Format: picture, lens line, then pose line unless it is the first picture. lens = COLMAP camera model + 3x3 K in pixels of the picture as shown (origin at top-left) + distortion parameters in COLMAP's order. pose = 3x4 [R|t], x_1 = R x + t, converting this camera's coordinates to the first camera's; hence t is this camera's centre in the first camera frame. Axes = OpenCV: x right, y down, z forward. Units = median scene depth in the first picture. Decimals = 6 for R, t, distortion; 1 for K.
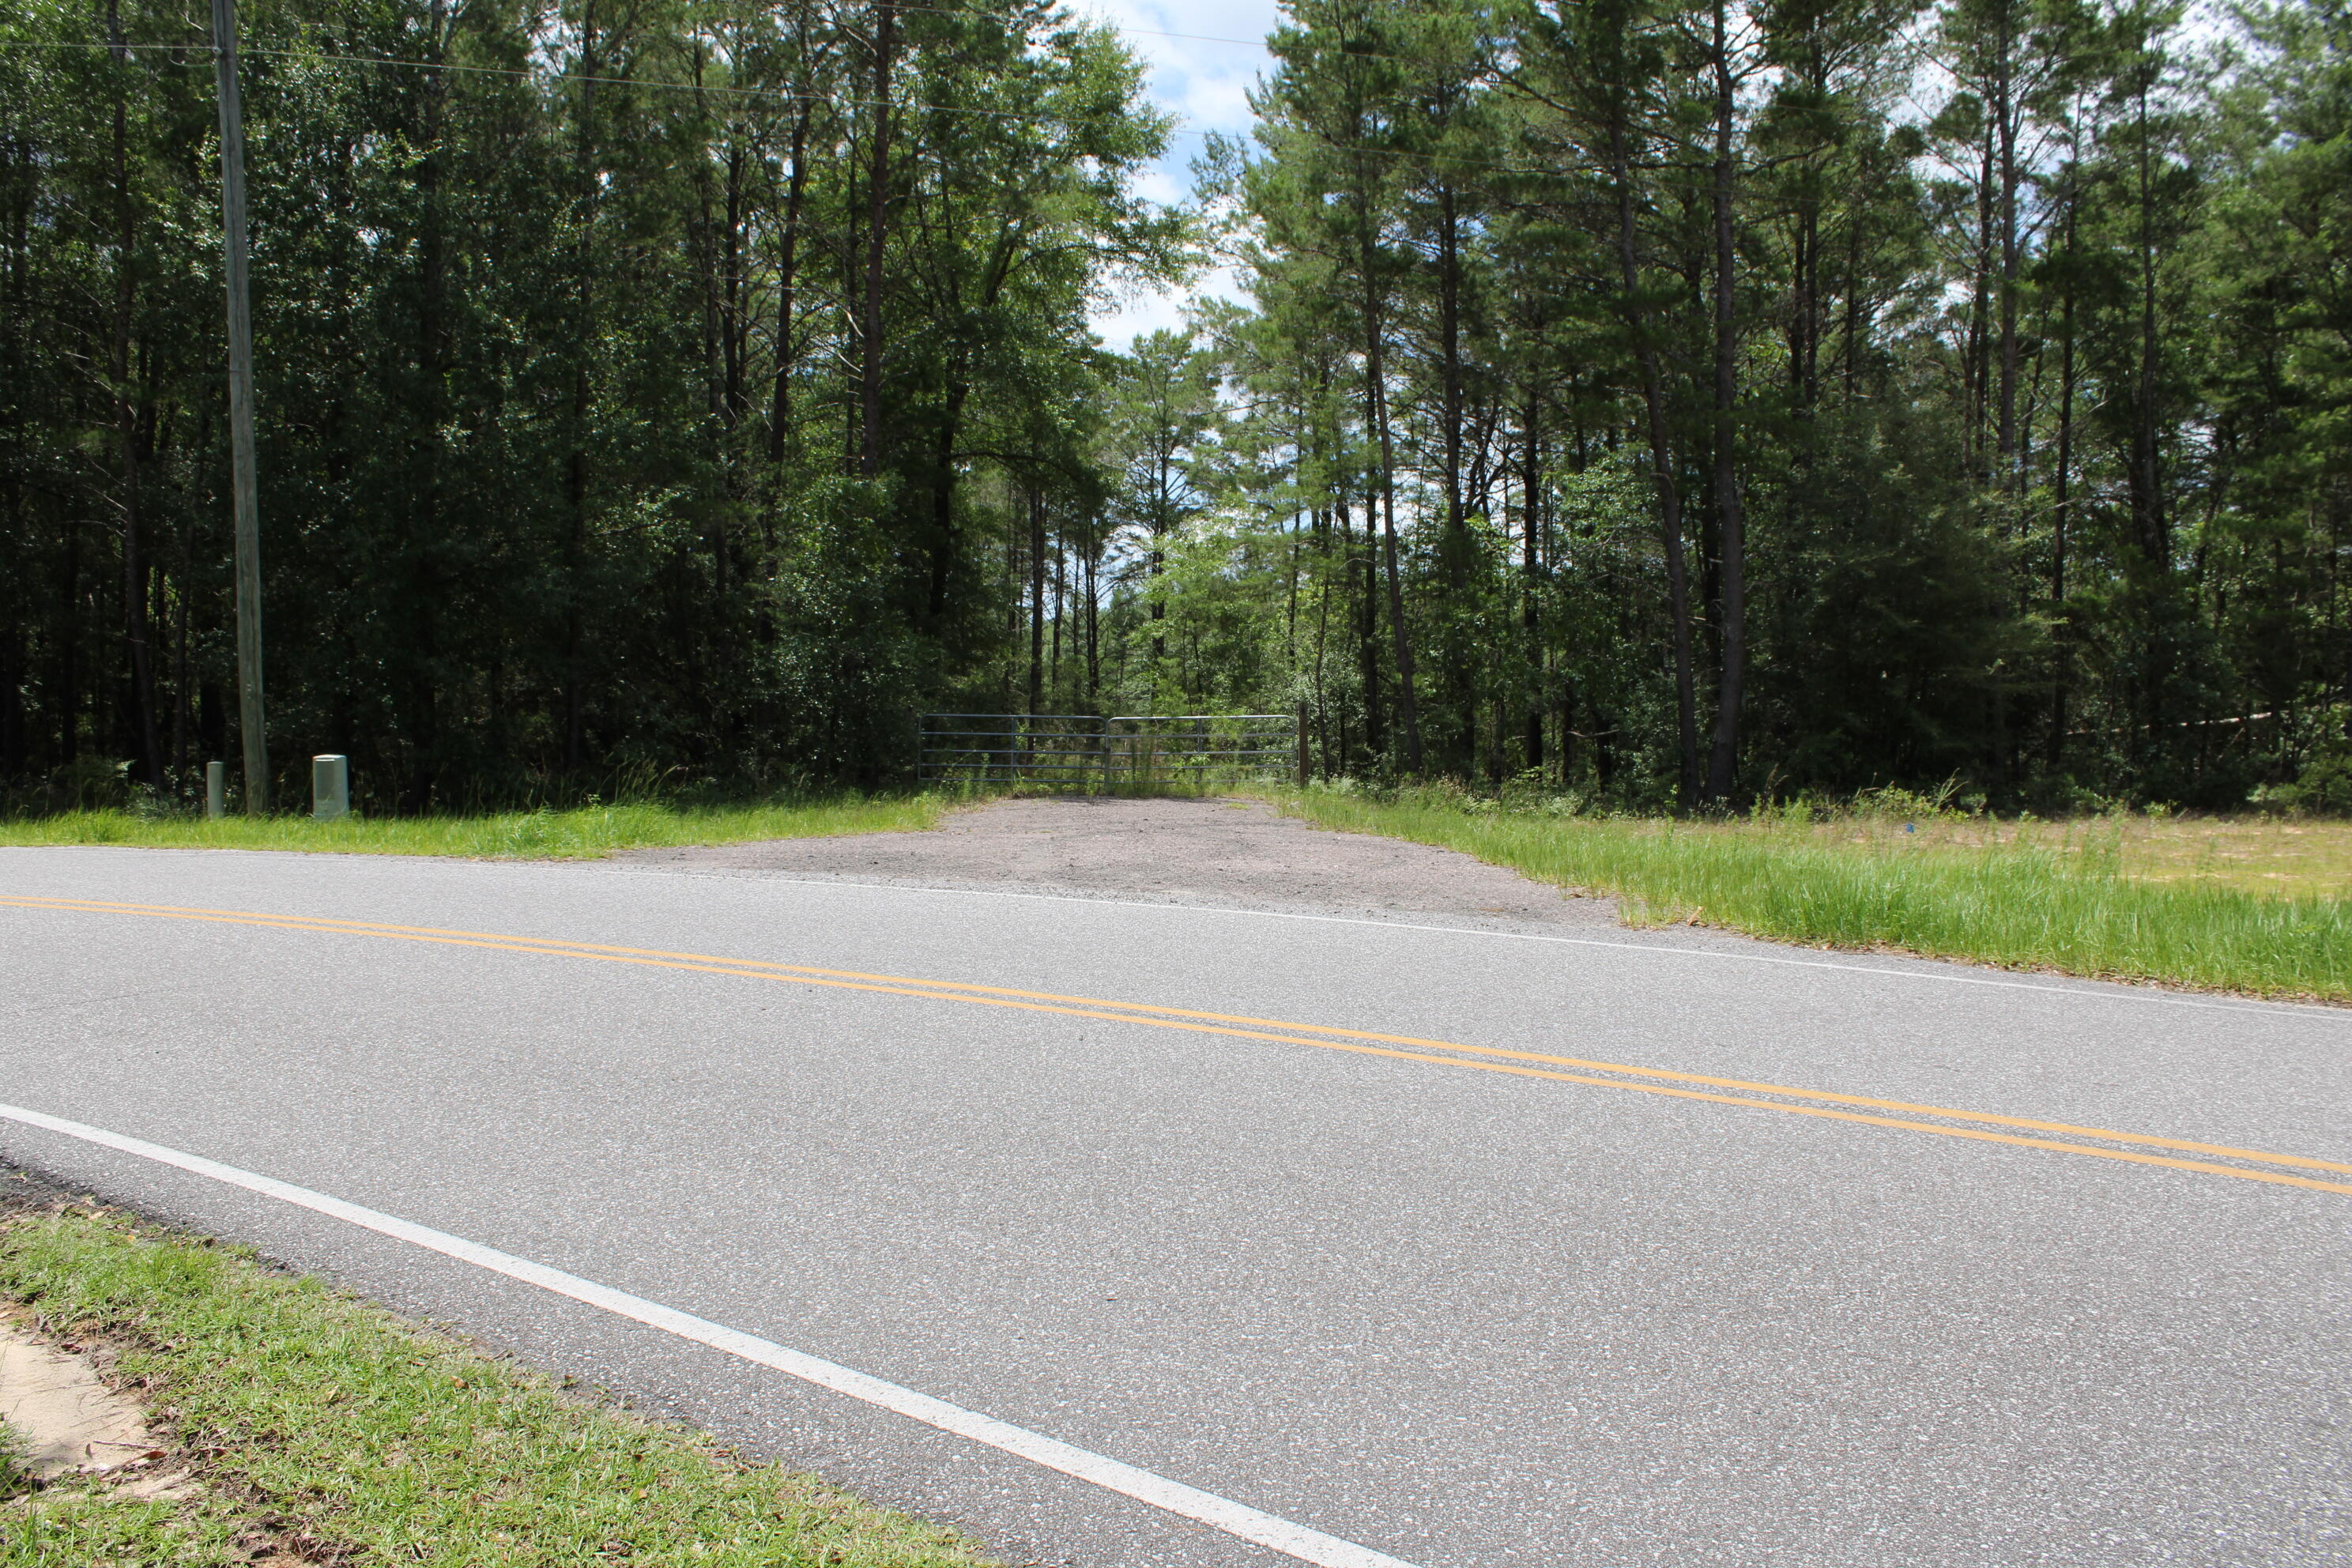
lens RADIAL K [[1888.9, 0, 1176.0], [0, 1888.9, 784.0], [0, 0, 1]] dist [0.001656, -0.000171]
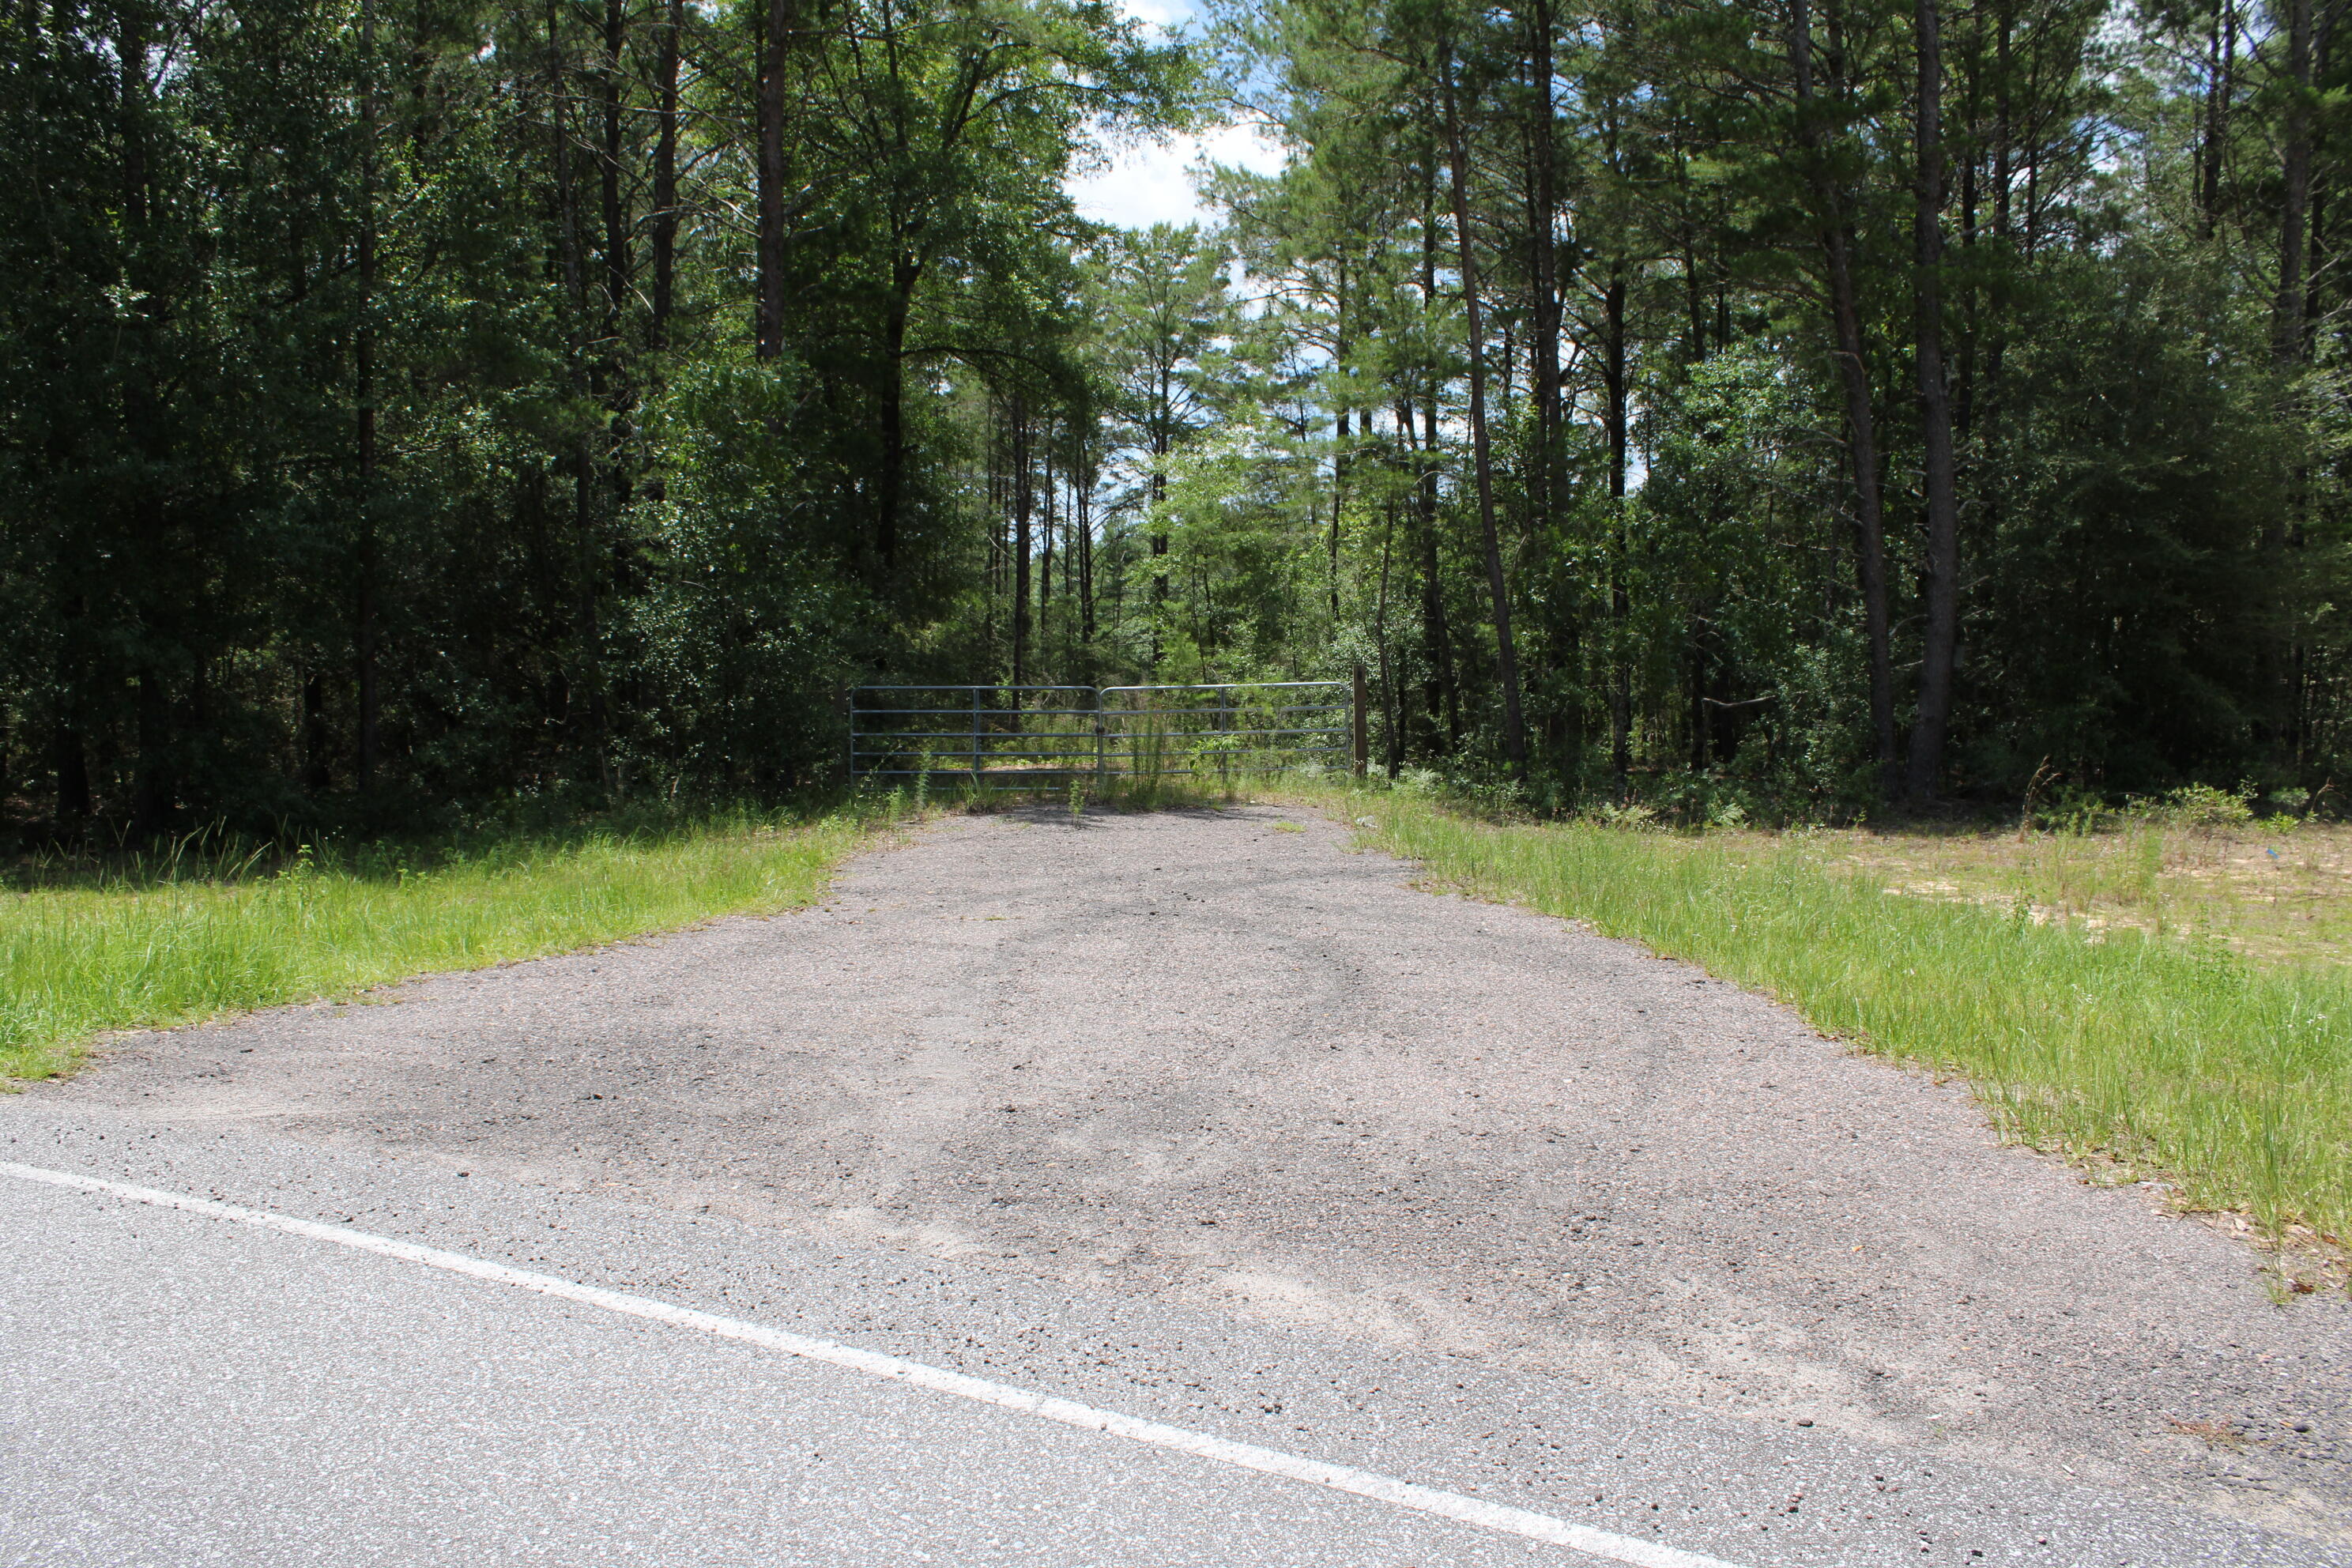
lens RADIAL K [[2009.6, 0, 1176.0], [0, 2009.6, 784.0], [0, 0, 1]] dist [-0.133009, 0.293103]
pose [[0.999934, -0.011346, -0.002060, -0.002405], [0.011399, 0.999547, 0.027867, -0.010460], [0.001743, -0.027889, 0.999610, 0.110857]]
